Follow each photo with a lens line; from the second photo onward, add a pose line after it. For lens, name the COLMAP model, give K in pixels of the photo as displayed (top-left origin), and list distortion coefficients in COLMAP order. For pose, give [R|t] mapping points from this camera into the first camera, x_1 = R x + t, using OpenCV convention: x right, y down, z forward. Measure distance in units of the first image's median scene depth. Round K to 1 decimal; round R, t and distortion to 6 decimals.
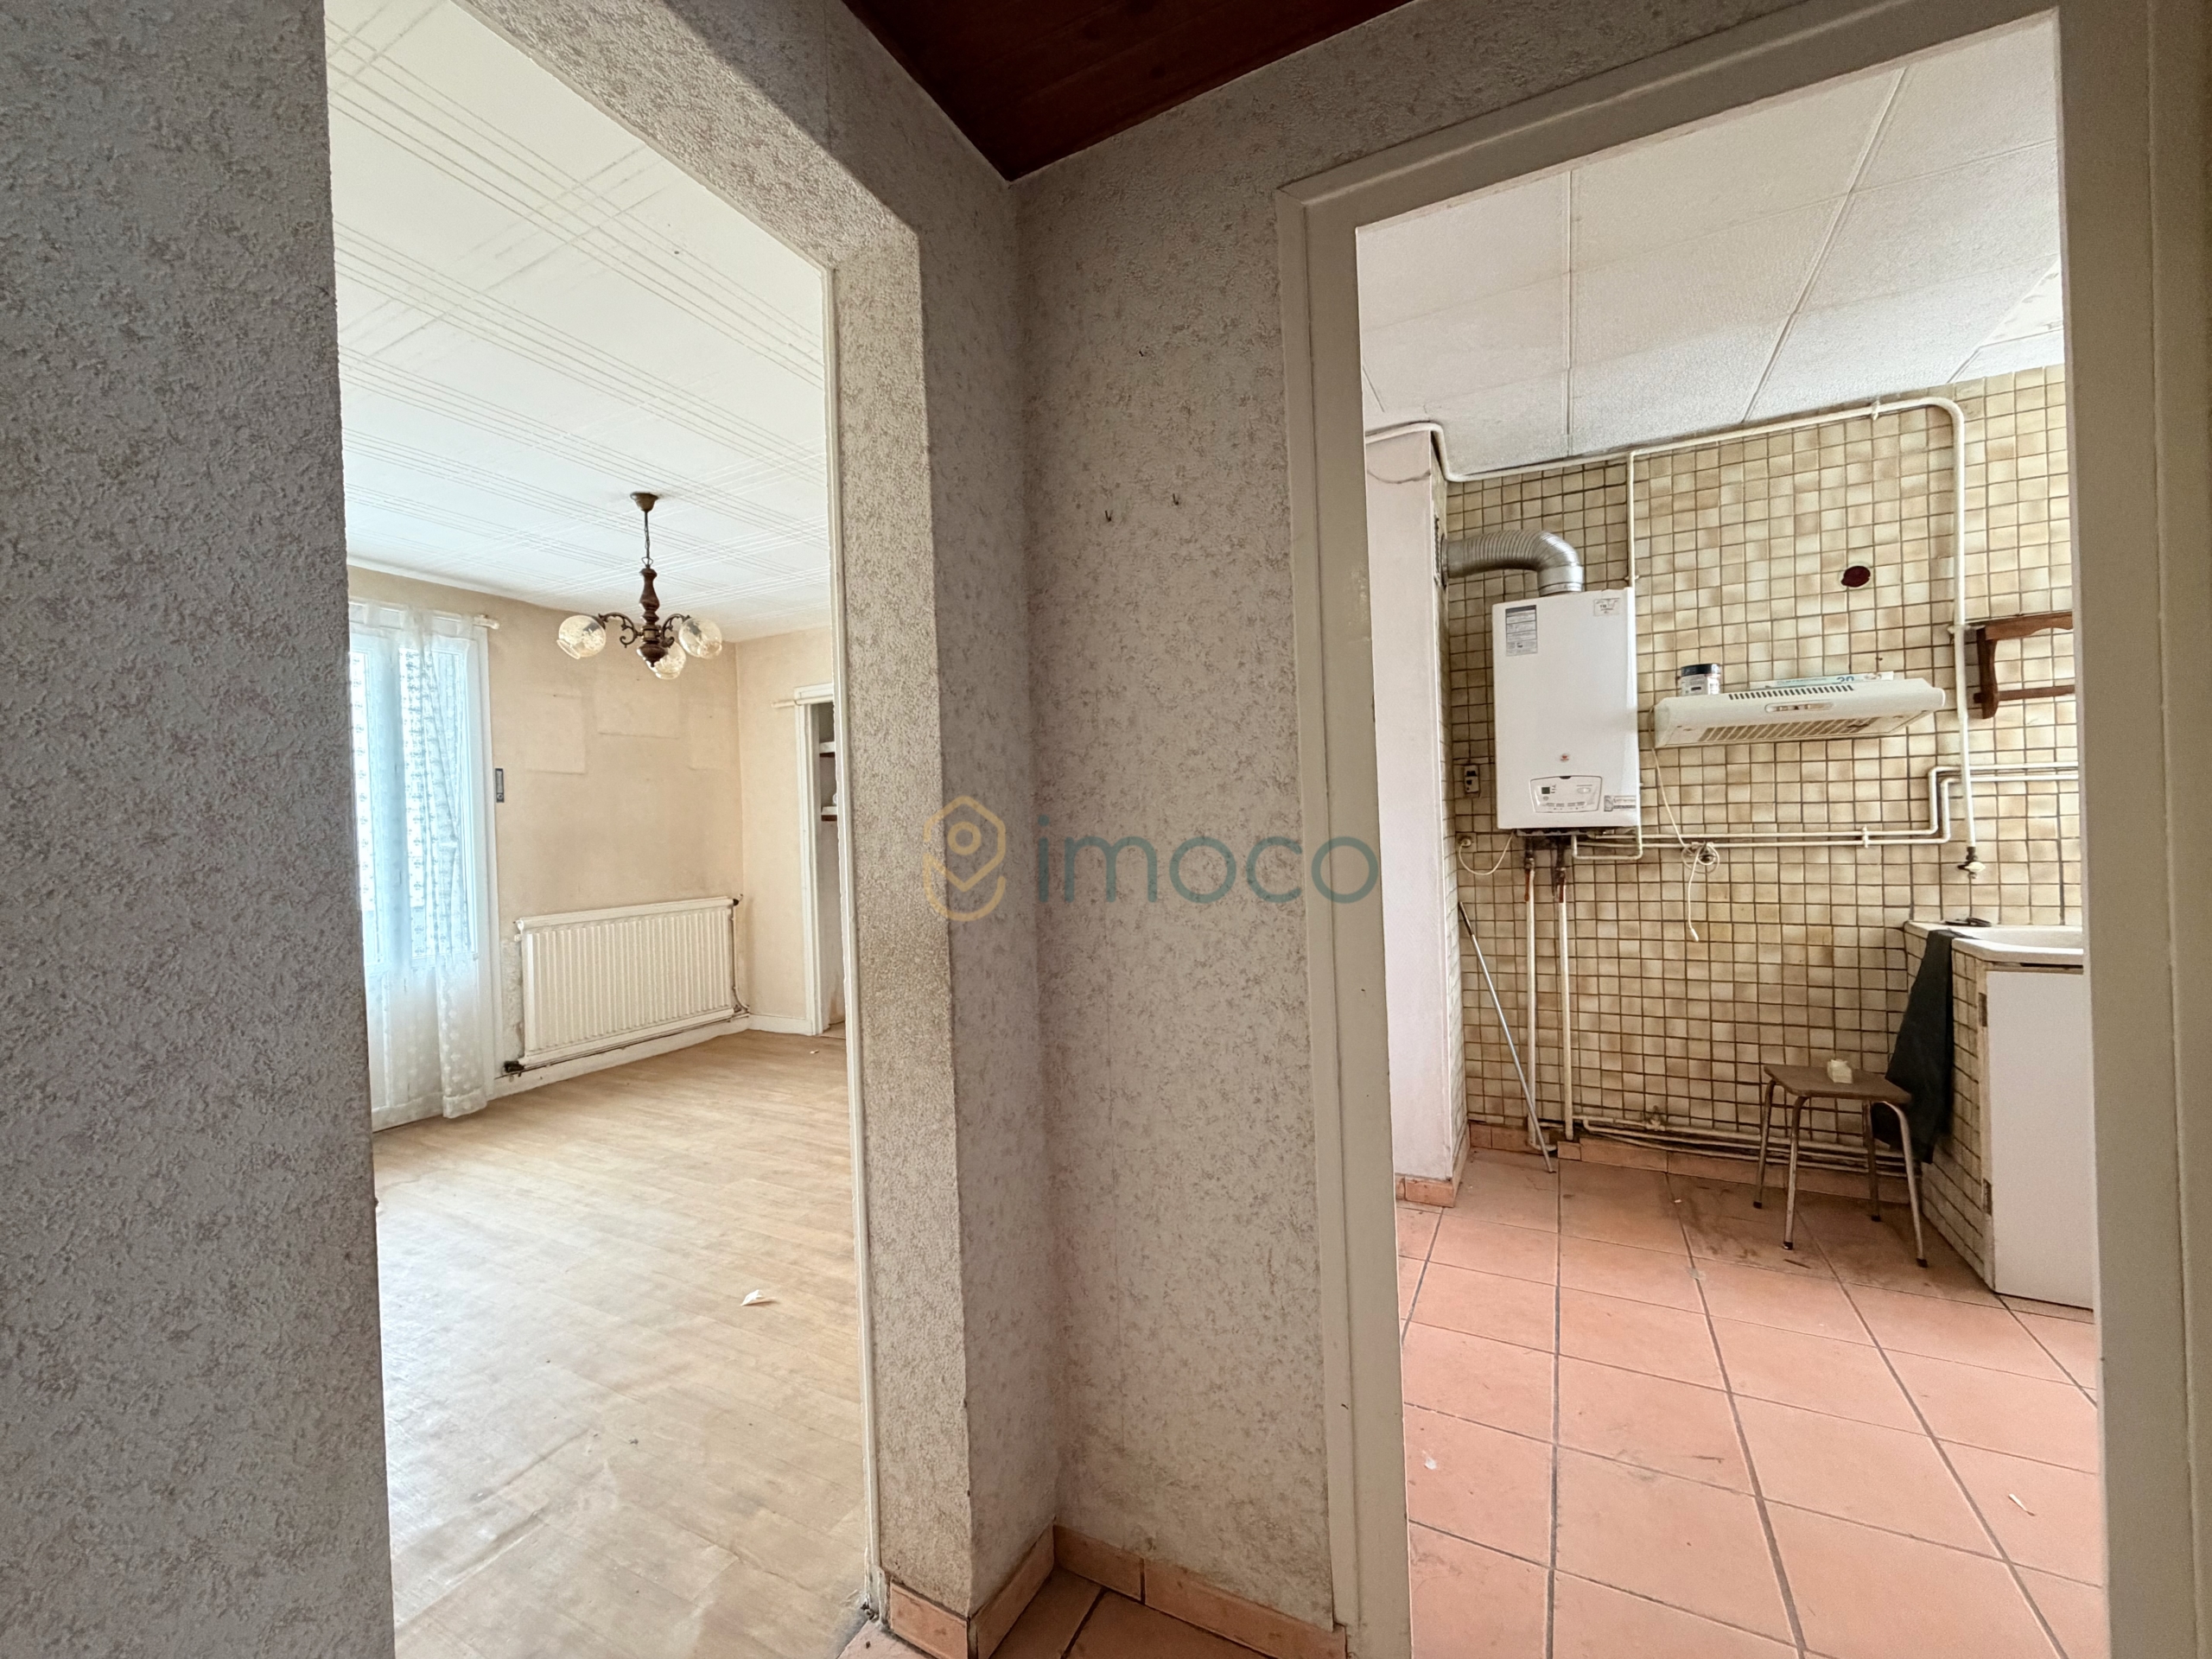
lens RADIAL K [[877.8, 0, 1099.7], [0, 877.8, 828.7], [0, 0, 1]] dist [-0.000214, -0.000160]
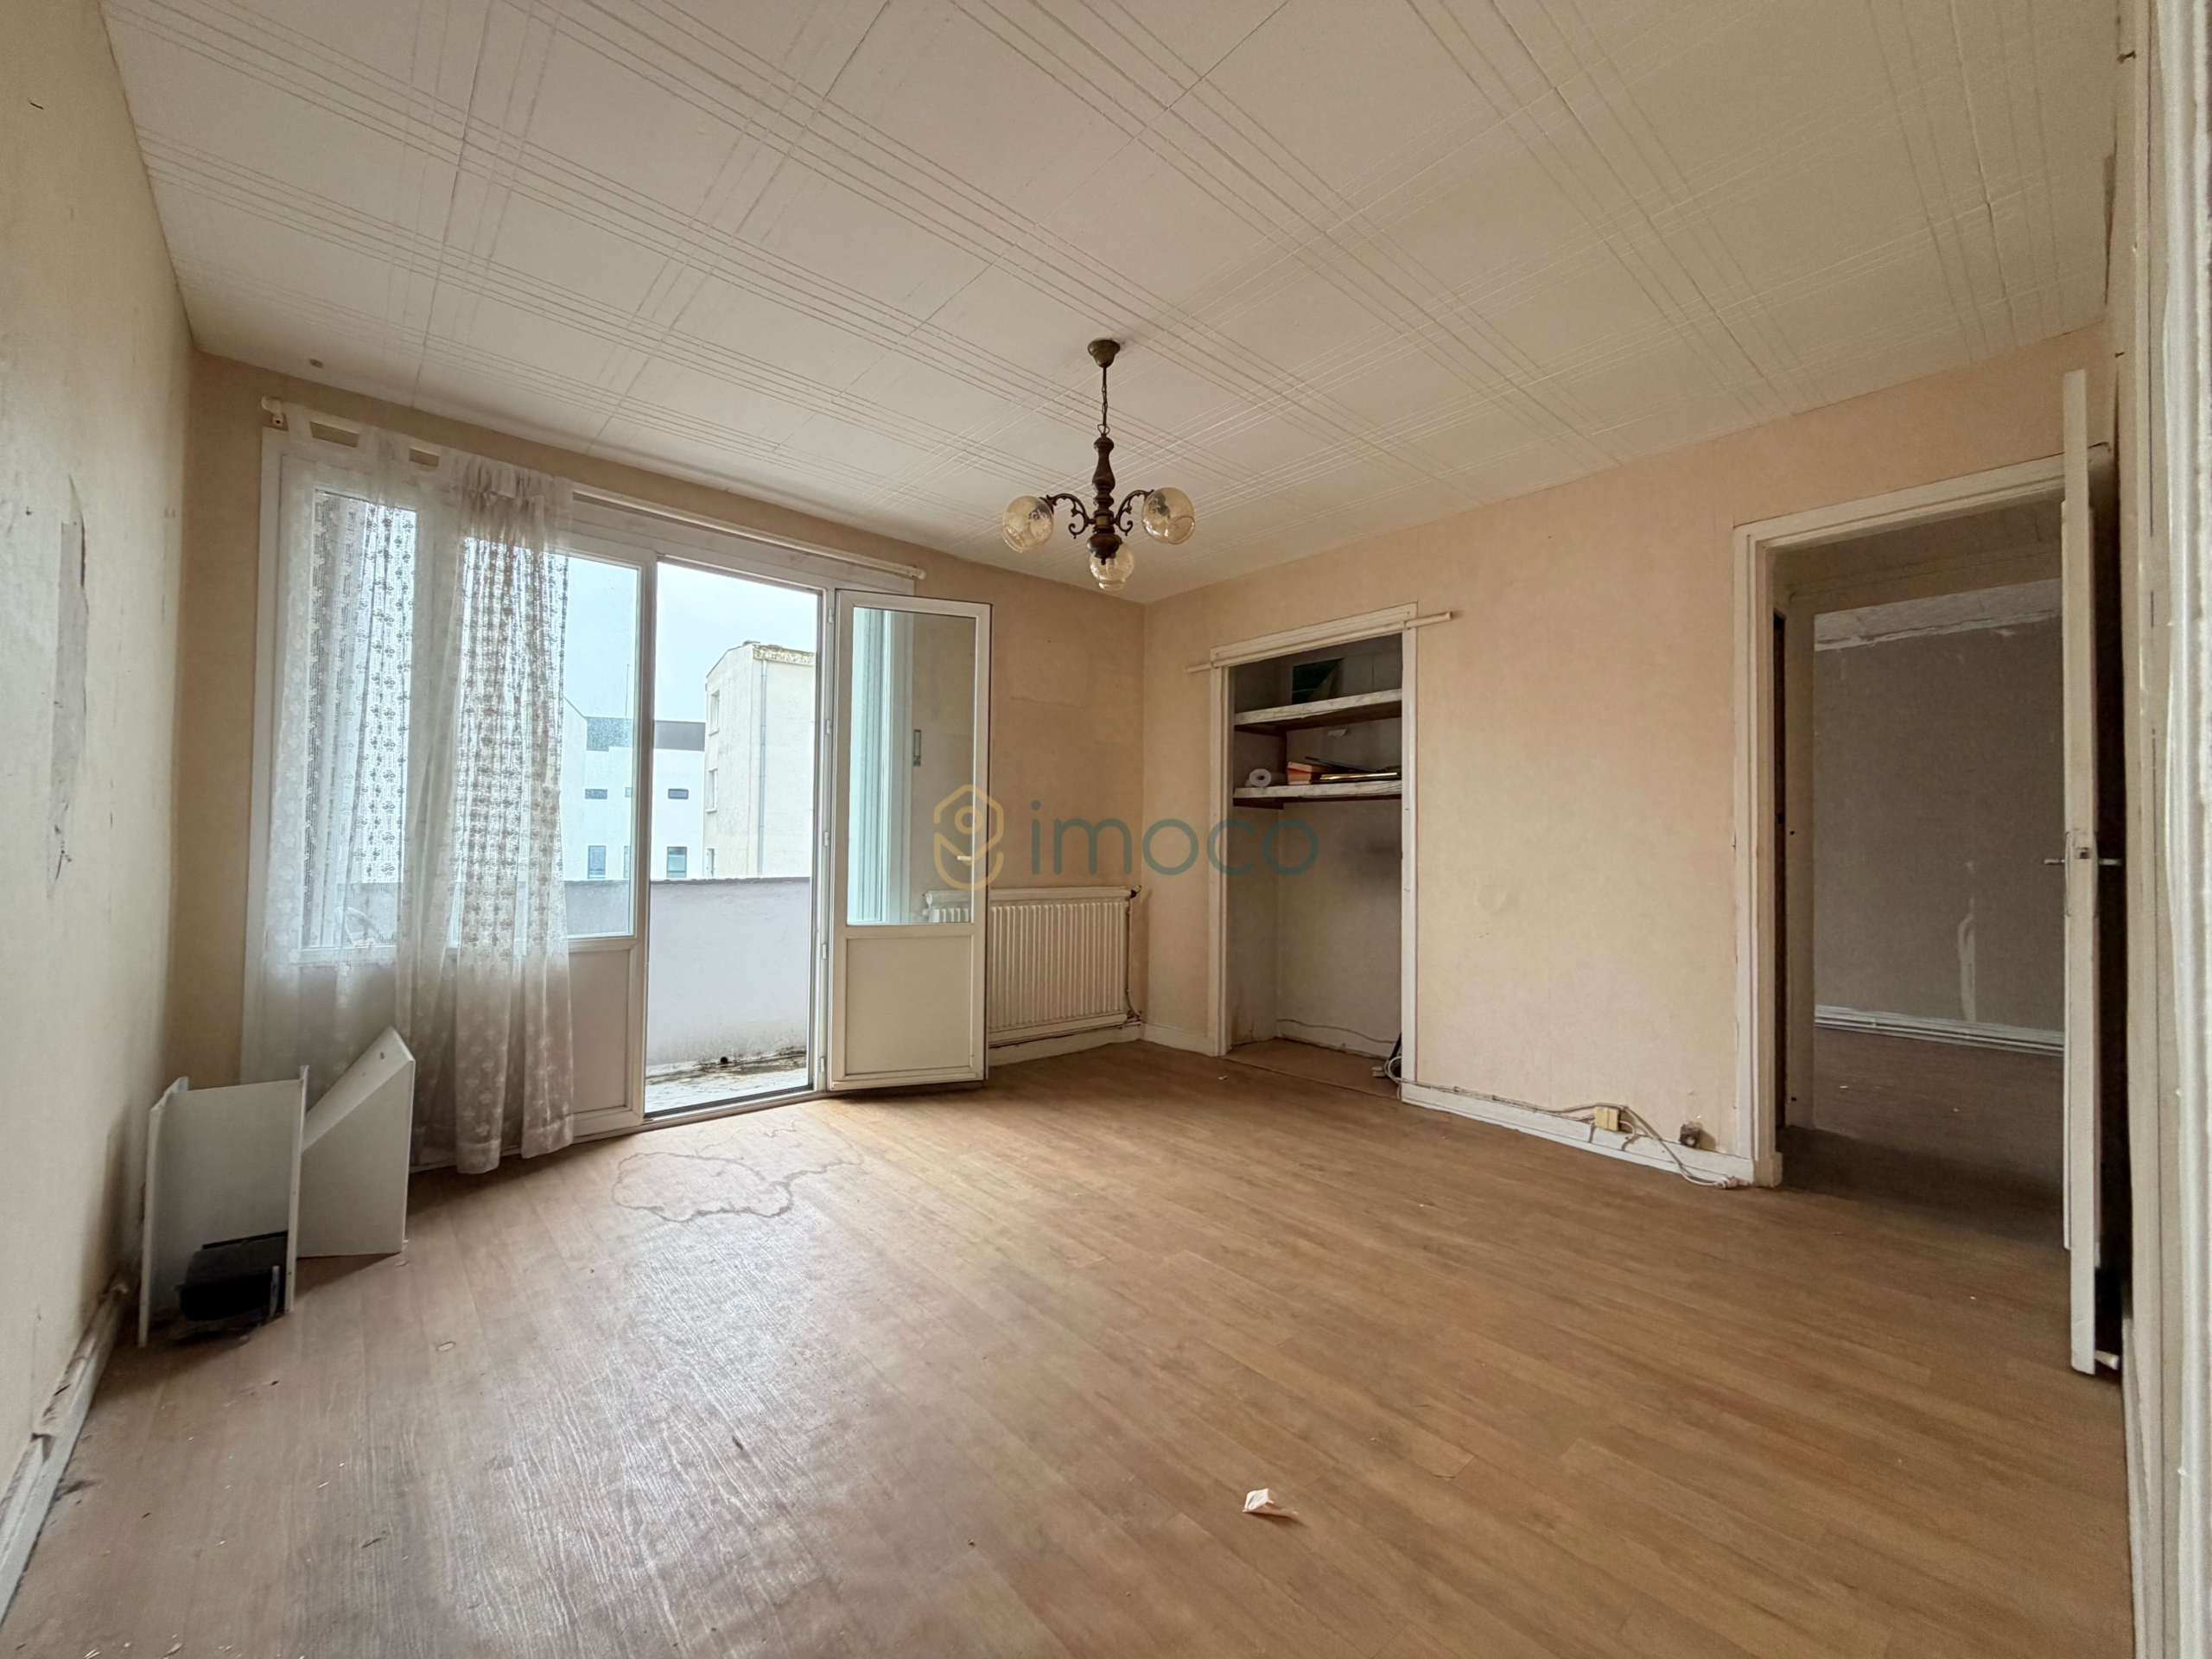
lens RADIAL K [[877.8, 0, 1099.1], [0, 877.8, 827.6], [0, 0, 1]] dist [-0.000214, -0.000160]
pose [[0.930028, 0.033587, -0.365952, -0.251293], [-0.044125, 0.998816, -0.020469, 0.073133], [0.364831, 0.035185, 0.930409, 0.323274]]
